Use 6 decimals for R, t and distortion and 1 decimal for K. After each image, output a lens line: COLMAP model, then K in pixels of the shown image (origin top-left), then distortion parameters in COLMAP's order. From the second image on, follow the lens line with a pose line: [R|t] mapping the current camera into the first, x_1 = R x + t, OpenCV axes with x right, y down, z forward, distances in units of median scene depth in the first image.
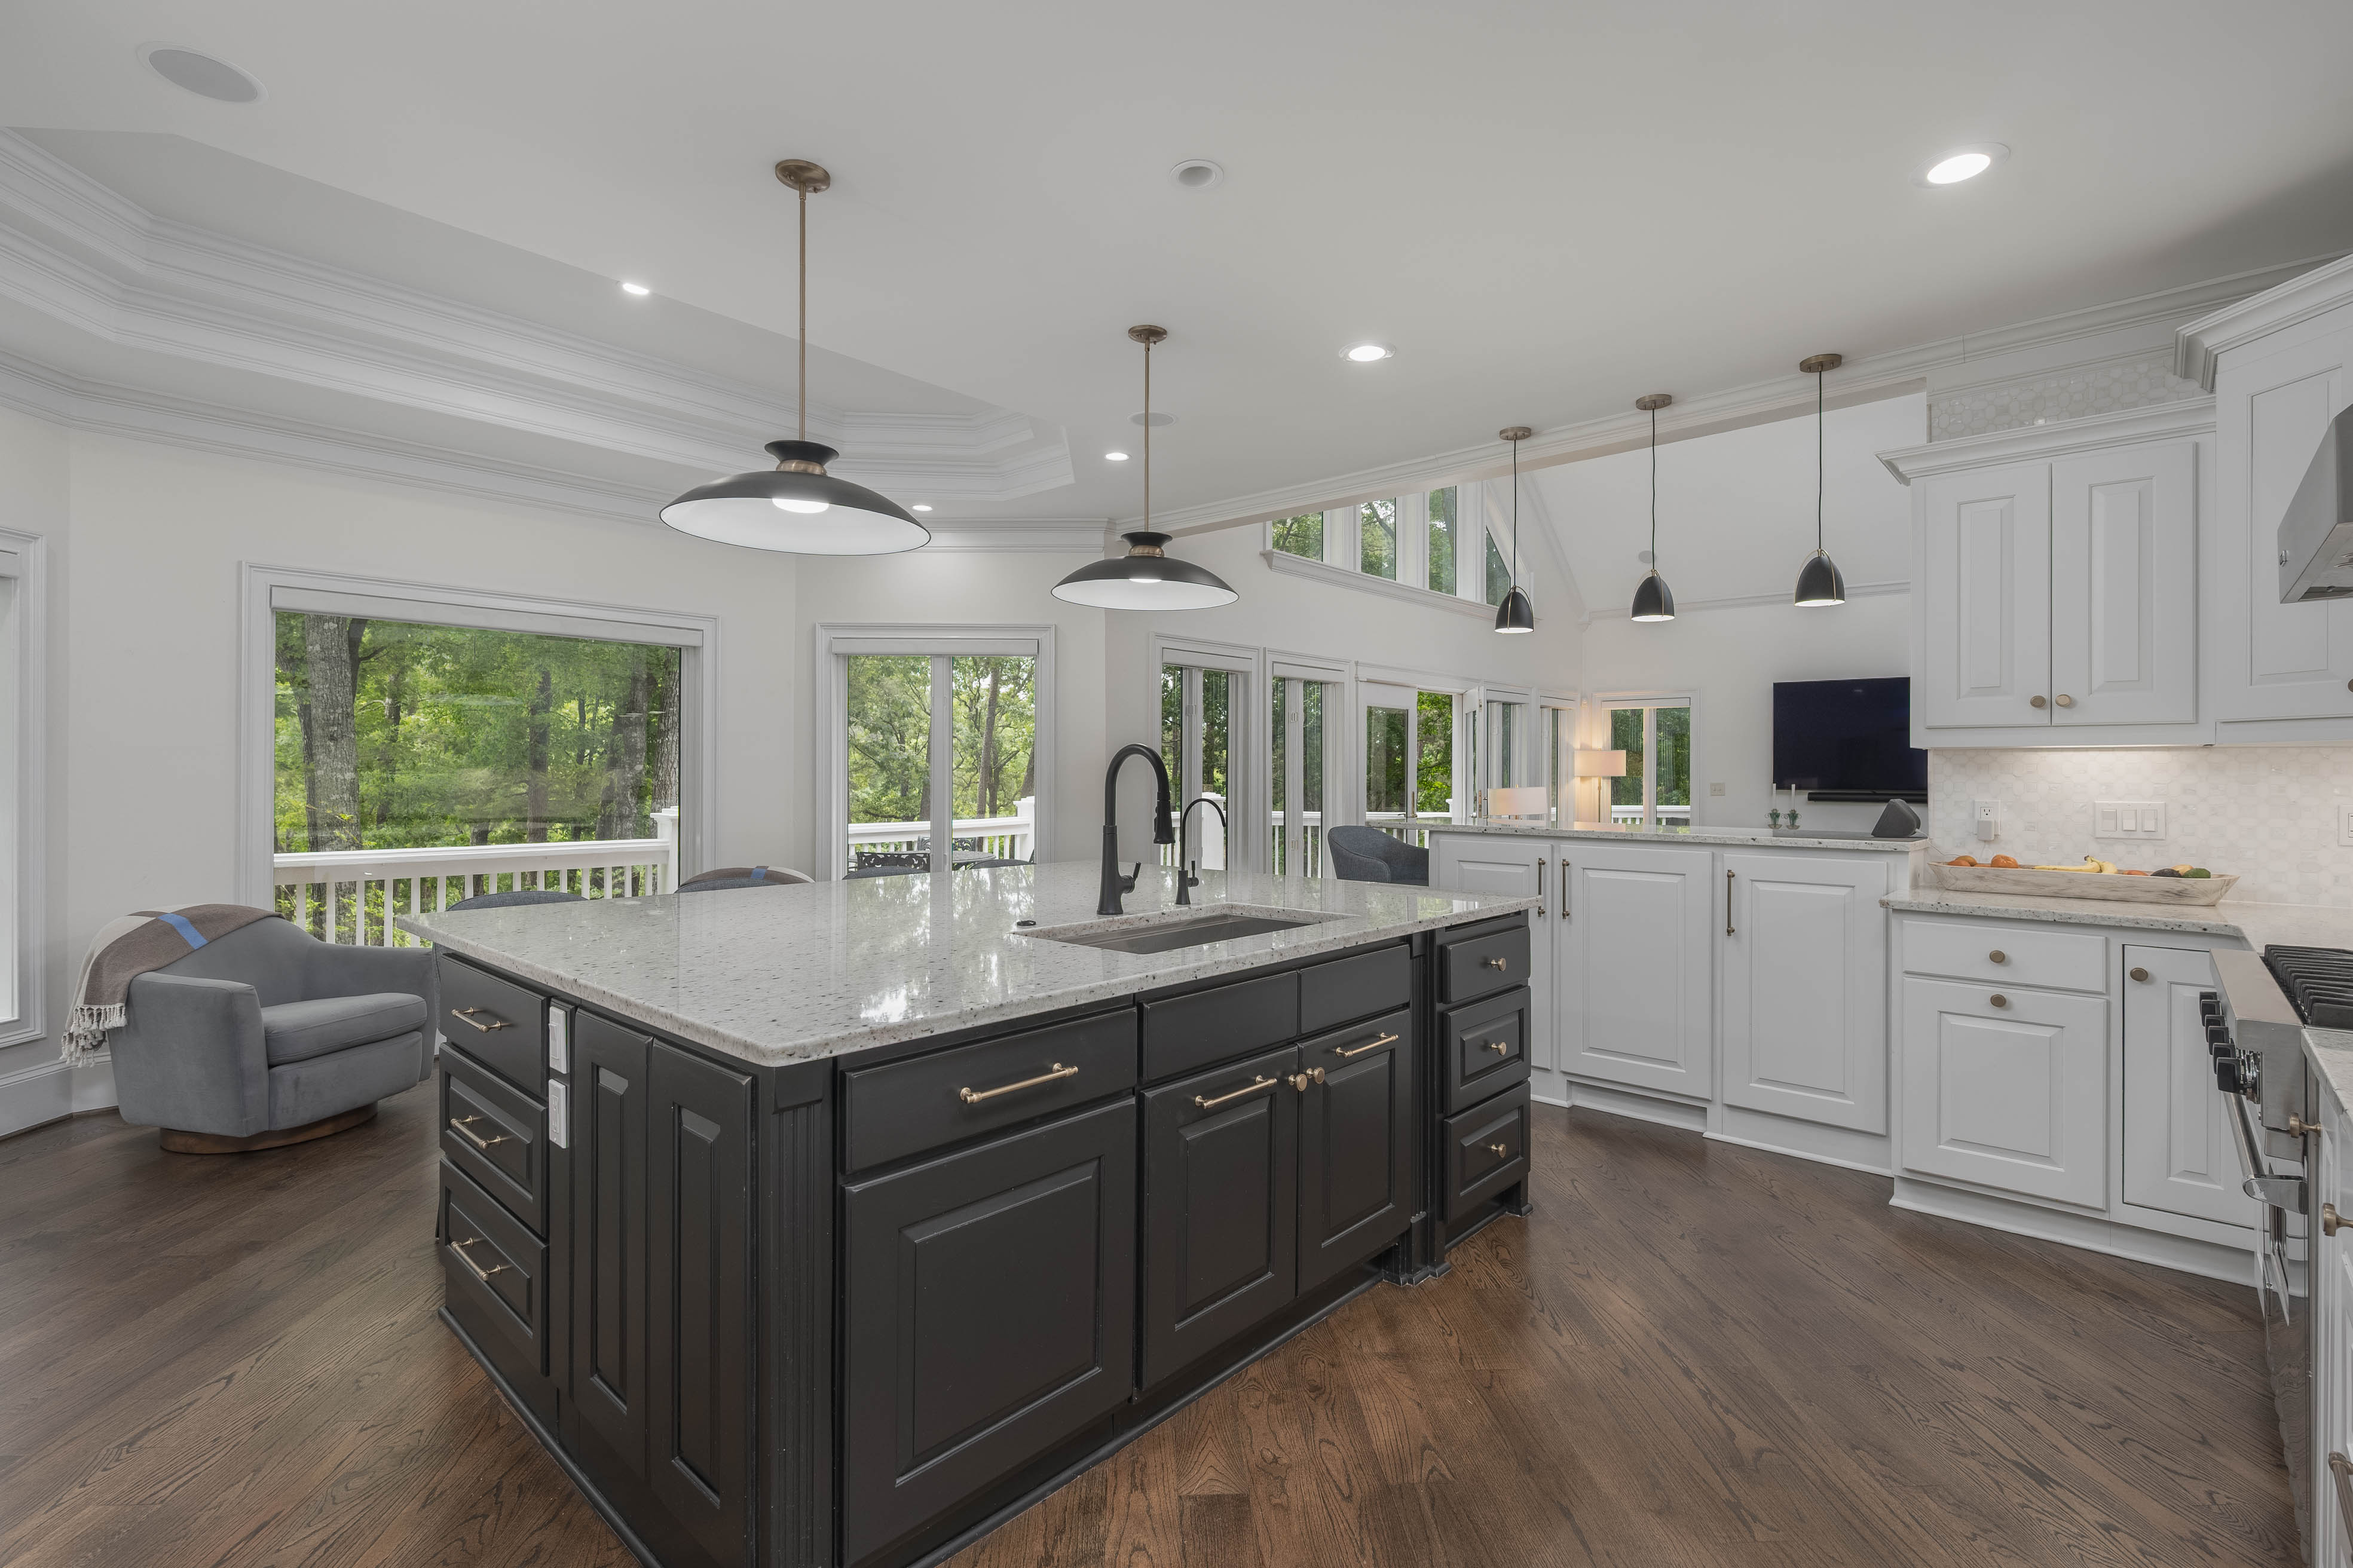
lens RADIAL K [[1081.0, 0, 1171.3], [0, 1081.0, 771.5], [0, 0, 1]] dist [-0.002321, -0.000328]
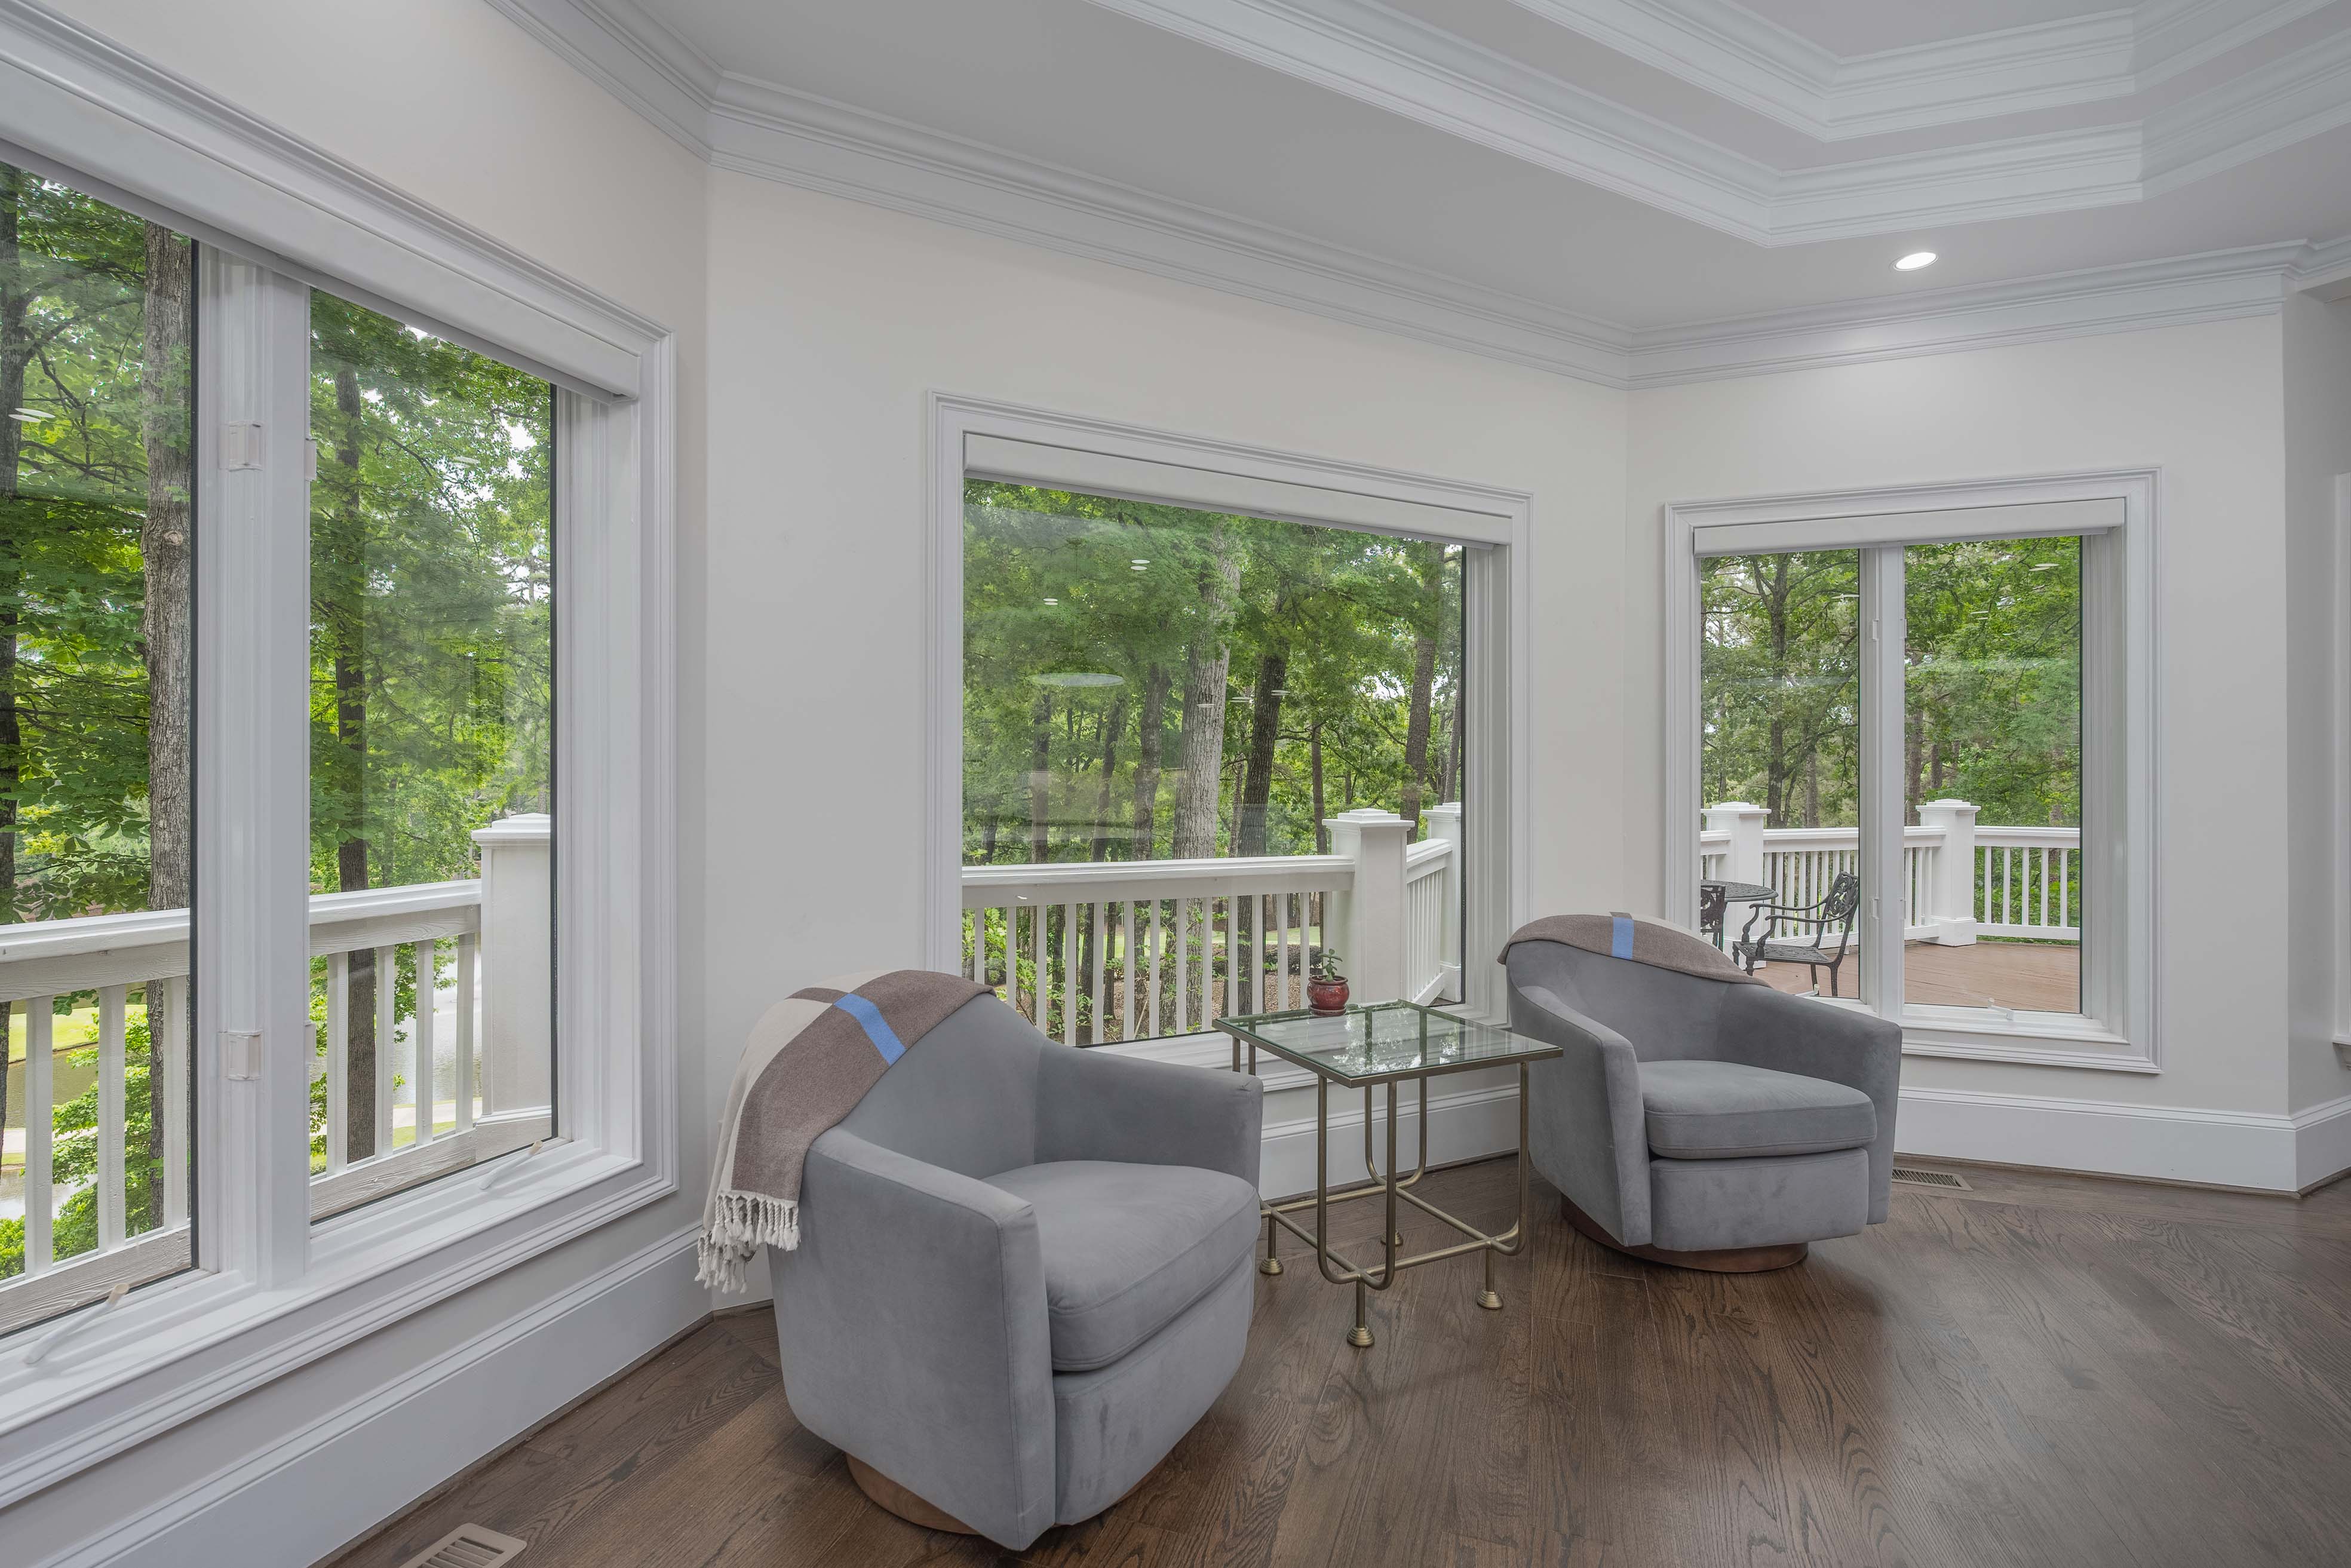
lens RADIAL K [[1080.2, 0, 1178.2], [0, 1080.2, 783.9], [0, 0, 1]] dist [-0.002321, -0.000328]
pose [[0.928122, 0.000335, -0.372275, -0.586380], [0.000957, 0.999994, 0.003287, 0.024650], [0.372274, -0.003407, 0.928117, 0.570312]]
